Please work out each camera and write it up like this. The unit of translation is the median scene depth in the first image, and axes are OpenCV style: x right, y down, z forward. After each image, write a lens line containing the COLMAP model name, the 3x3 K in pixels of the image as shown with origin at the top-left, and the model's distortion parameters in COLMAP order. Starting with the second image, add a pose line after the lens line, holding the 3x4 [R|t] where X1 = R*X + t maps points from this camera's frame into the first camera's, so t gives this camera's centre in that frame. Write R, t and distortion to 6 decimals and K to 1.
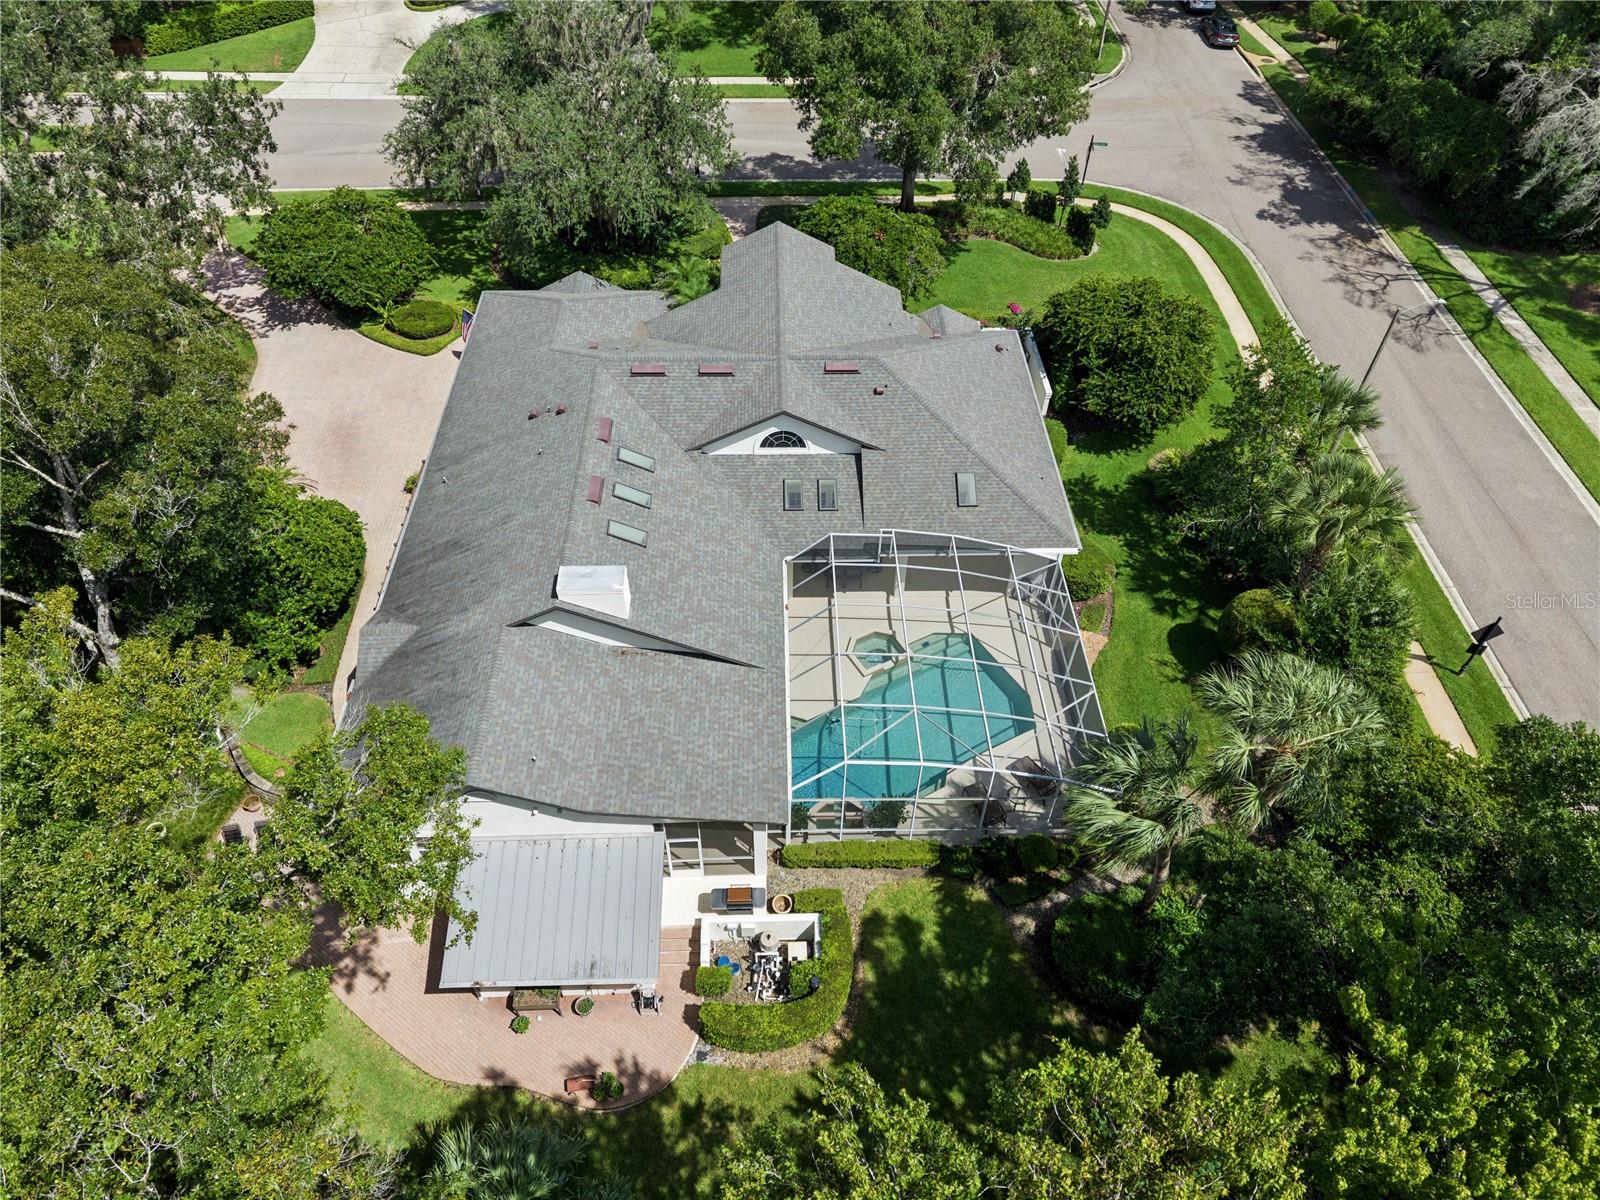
lens RADIAL K [[1077.4, 0, 808.9], [0, 1077.4, 599.9], [0, 0, 1]] dist [0.003905, -0.000816]
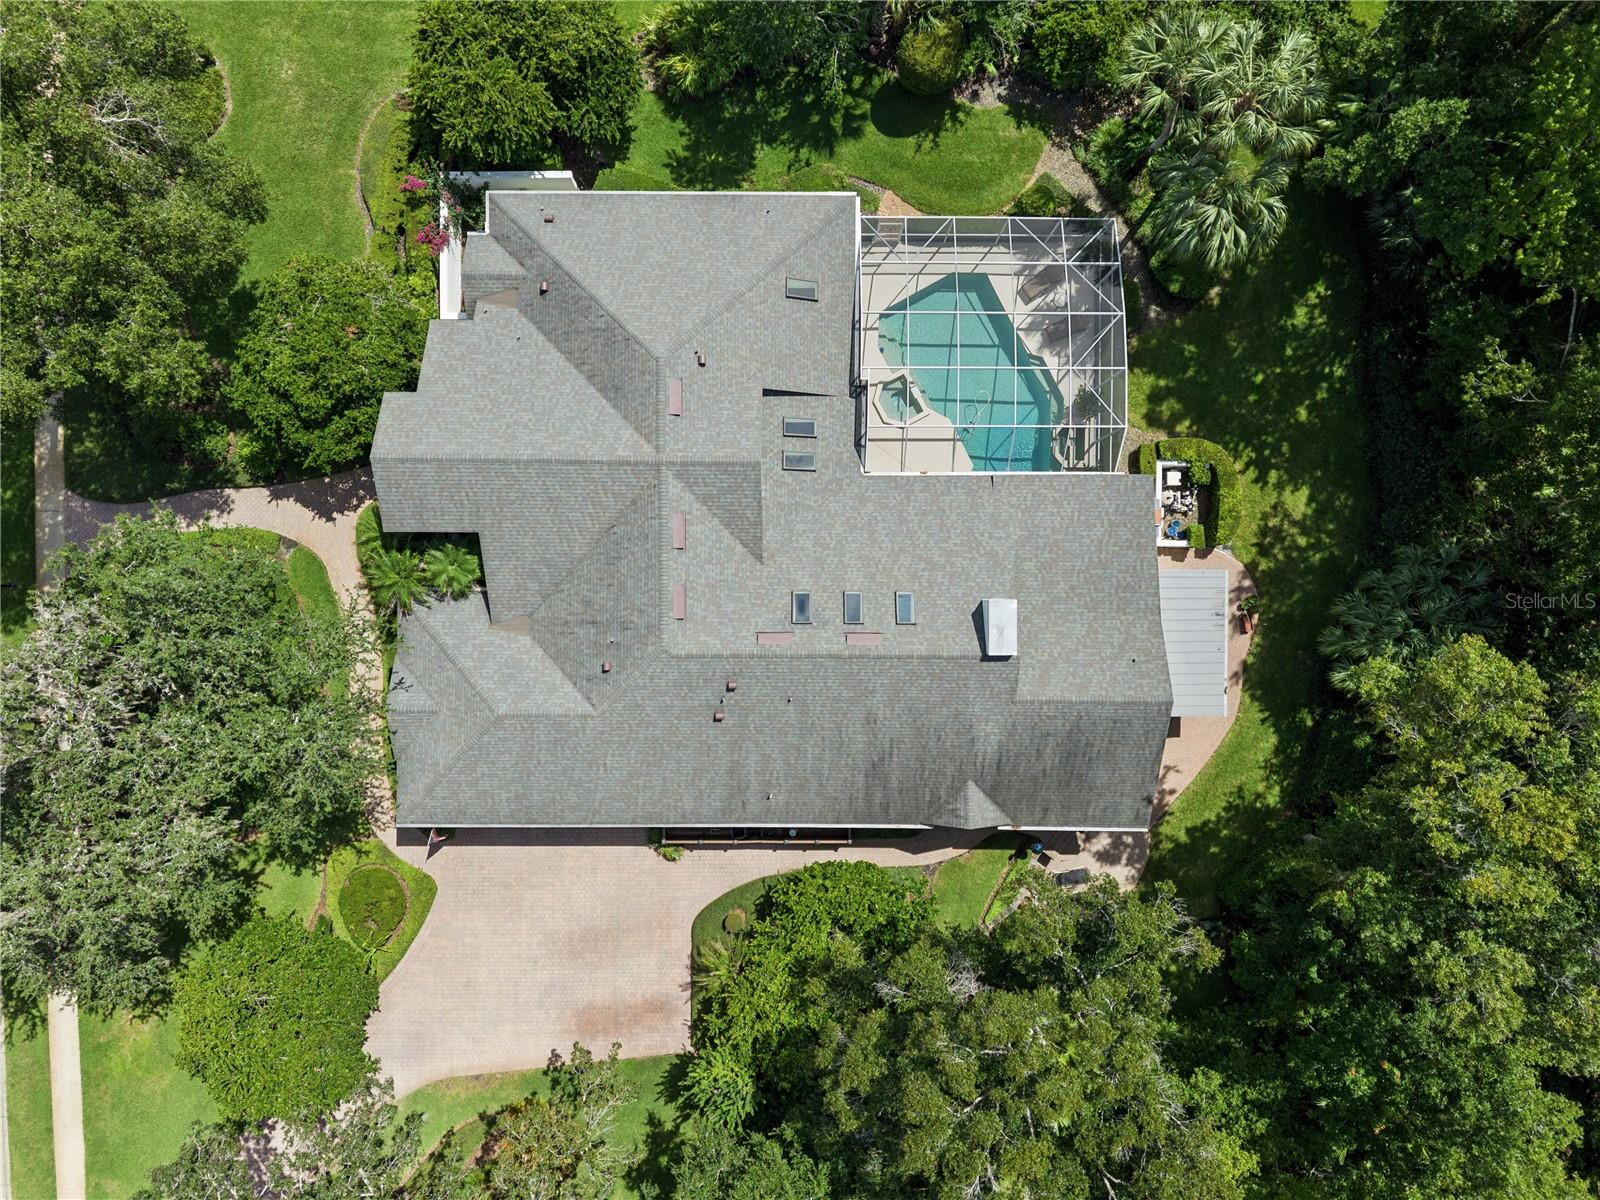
lens RADIAL K [[1077.4, 0, 808.9], [0, 1077.4, 599.9], [0, 0, 1]] dist [0.003905, -0.000816]
pose [[0.034957, -0.999061, -0.025606, -0.117211], [0.729005, 0.007965, 0.684462, -0.765427], [-0.683616, -0.042594, 0.728598, 0.224698]]
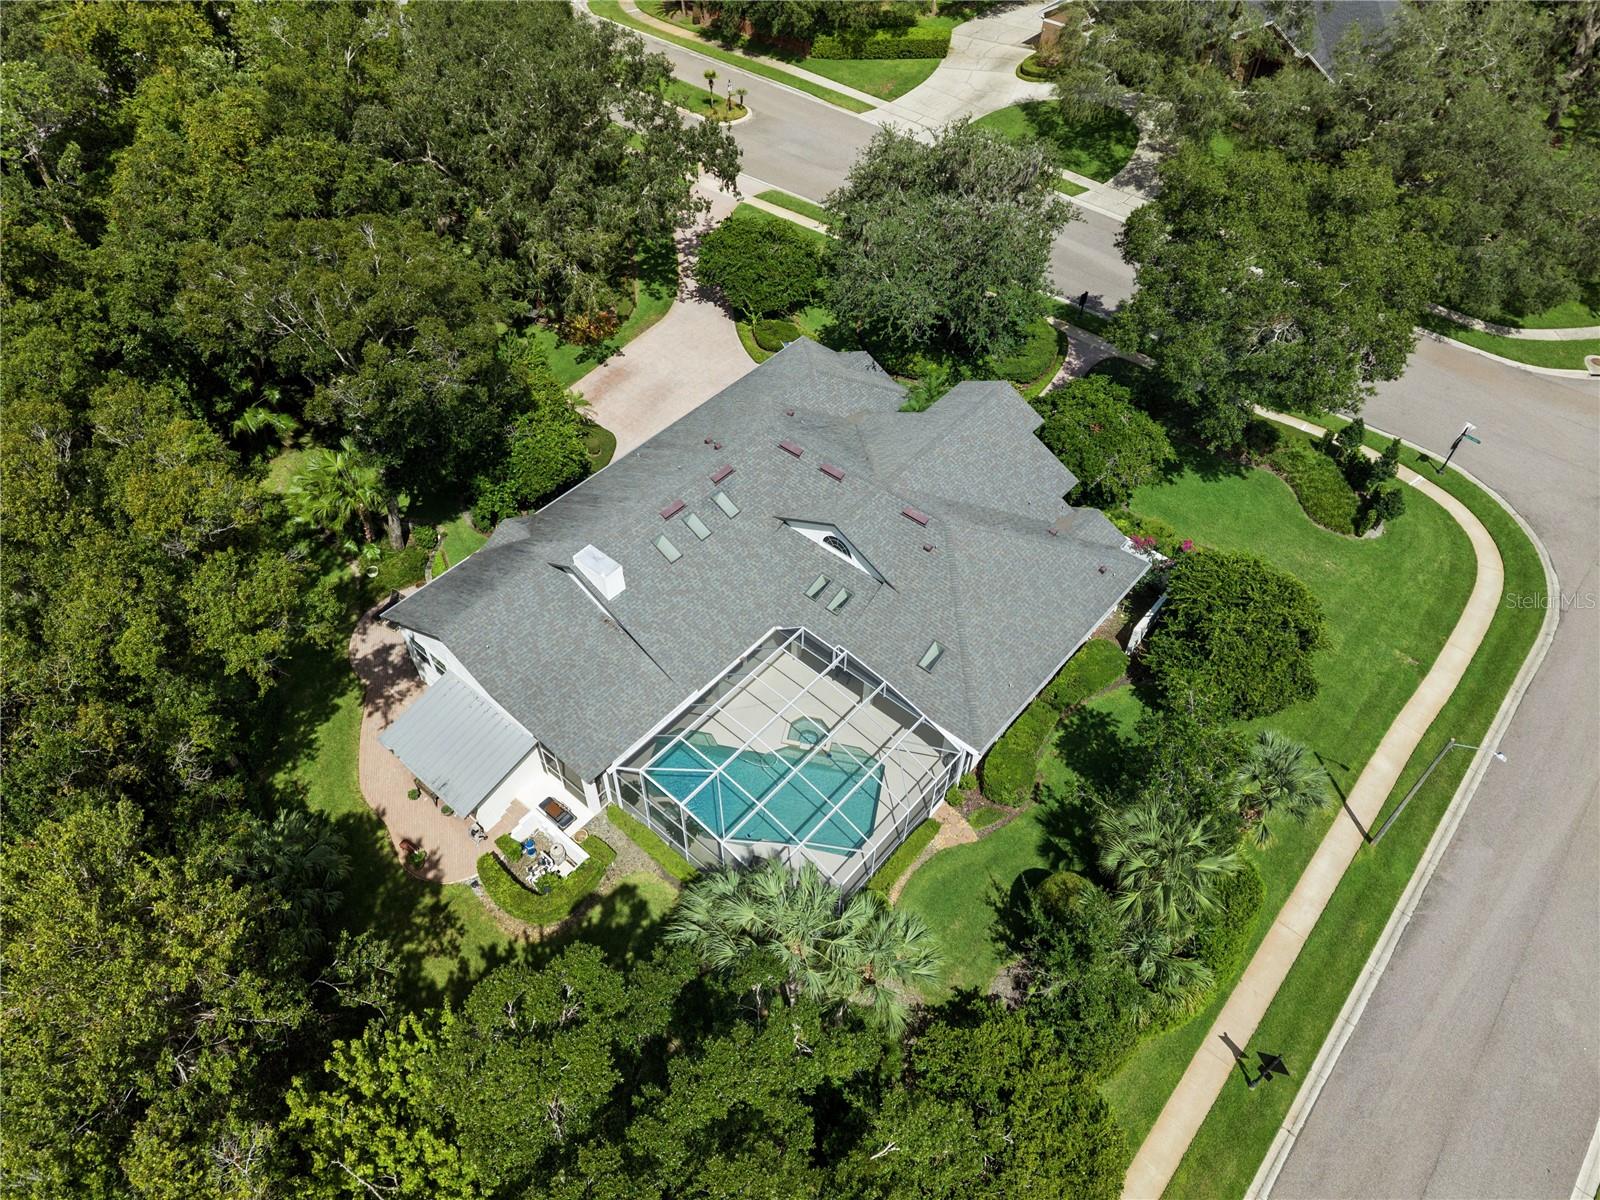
lens RADIAL K [[1110.6, 0, 804.8], [0, 1110.6, 574.1], [0, 0, 1]] dist [0.009754, -0.003869]
pose [[0.741541, 0.480885, -0.467832, 0.536566], [-0.489118, 0.864784, 0.113633, -0.236588], [0.459218, 0.144561, 0.876482, -0.114236]]
